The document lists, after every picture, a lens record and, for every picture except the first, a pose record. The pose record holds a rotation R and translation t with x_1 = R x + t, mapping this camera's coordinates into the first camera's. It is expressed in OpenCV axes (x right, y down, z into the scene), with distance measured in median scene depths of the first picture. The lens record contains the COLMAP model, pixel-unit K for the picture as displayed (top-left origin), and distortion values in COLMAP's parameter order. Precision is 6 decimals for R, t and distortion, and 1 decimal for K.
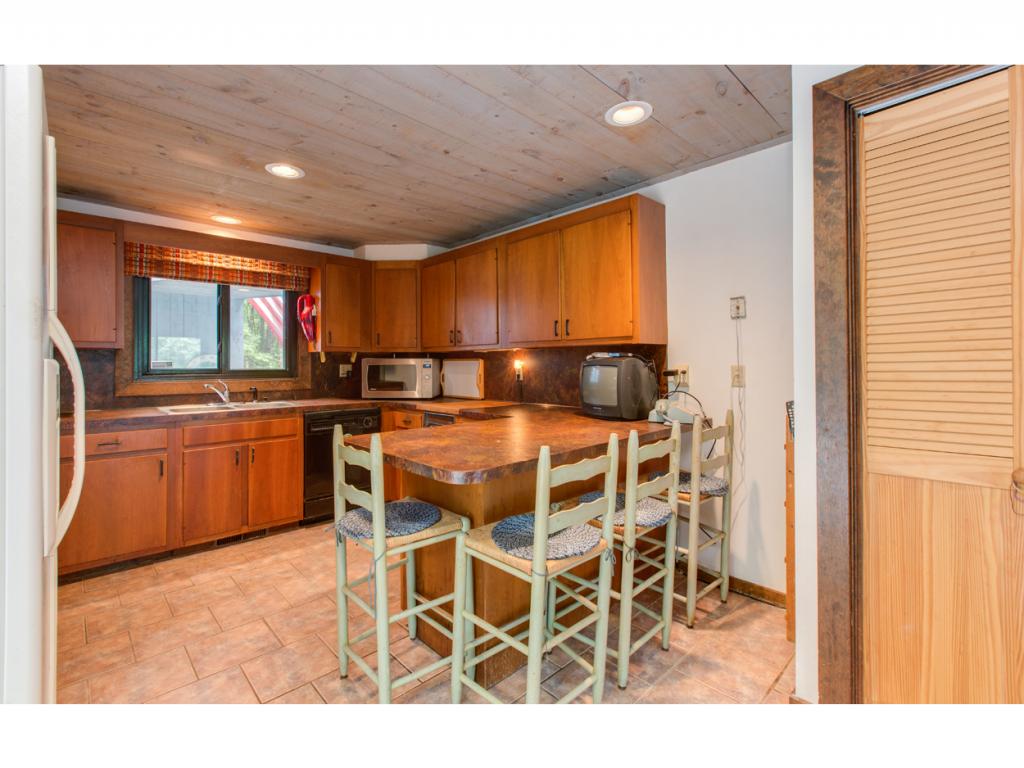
lens RADIAL K [[465.8, 0, 518.0], [0, 465.8, 362.7], [0, 0, 1]] dist [-0.000181, -0.000031]
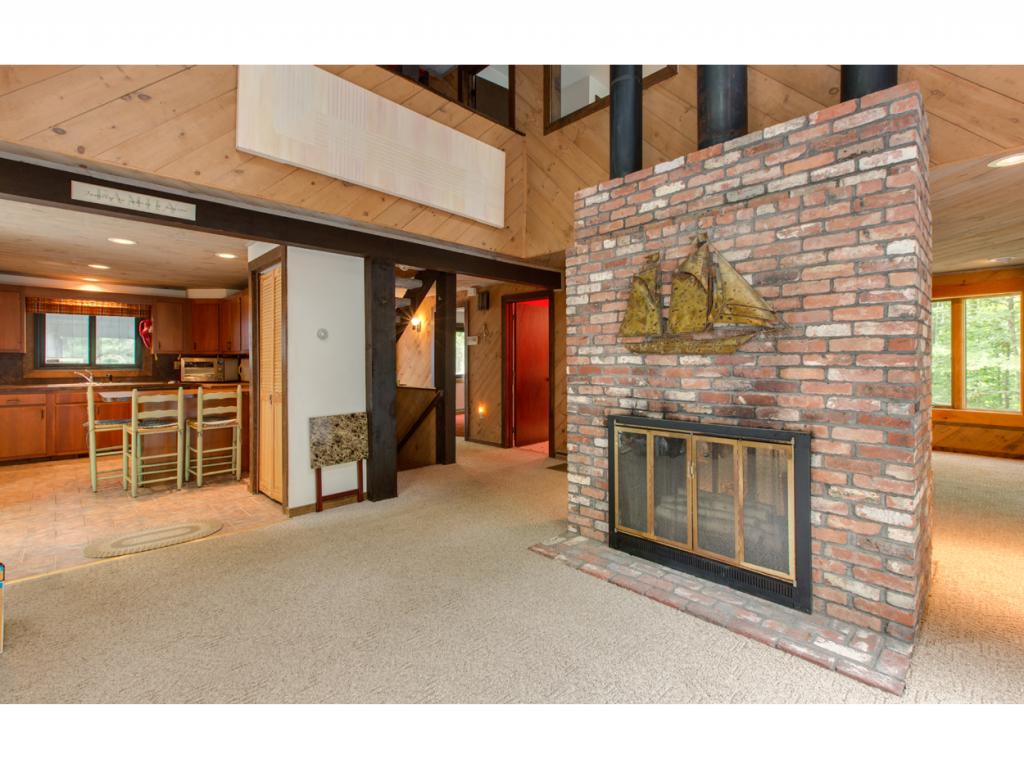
lens RADIAL K [[465.8, 0, 518.0], [0, 465.8, 362.7], [0, 0, 1]] dist [-0.000181, -0.000031]
pose [[0.999872, 0.002349, 0.015801, 0.962614], [-0.002433, 0.999983, 0.005307, -0.004282], [-0.015788, -0.005345, 0.999861, -0.793528]]
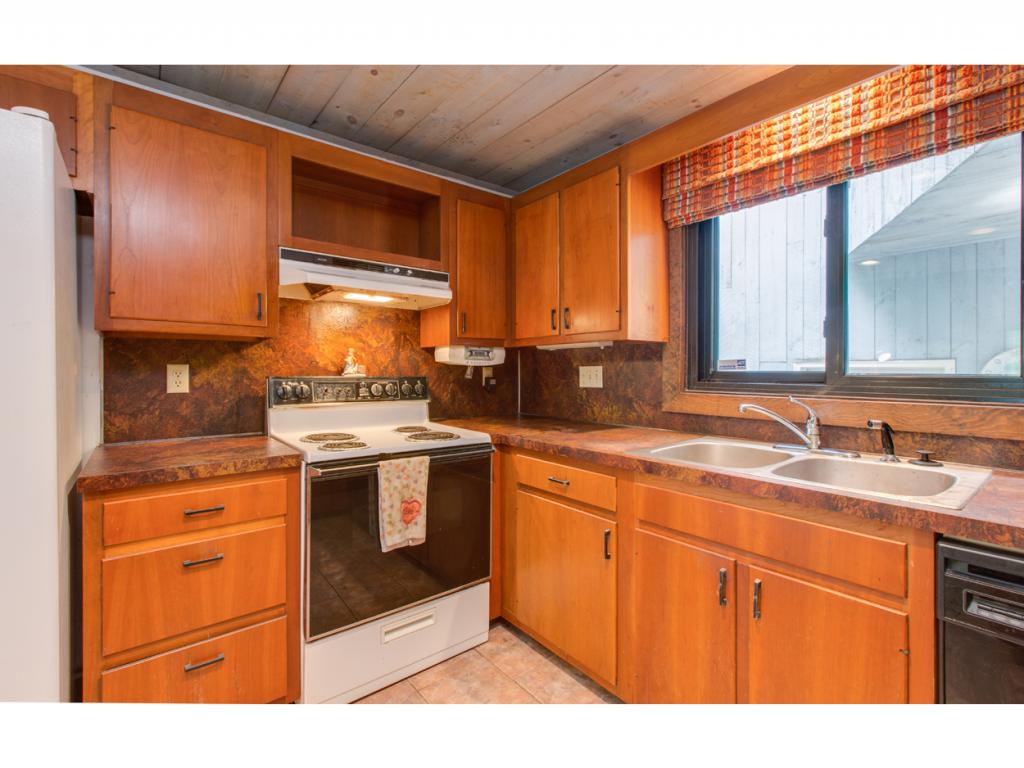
lens RADIAL K [[457.2, 0, 510.4], [0, 457.2, 371.1], [0, 0, 1]] dist [-0.000446, -0.000143]
pose [[-0.090312, 0.007015, -0.995889, -0.159109], [0.004590, 0.999967, 0.006628, 0.007367], [0.995903, -0.003973, -0.090342, 0.739793]]
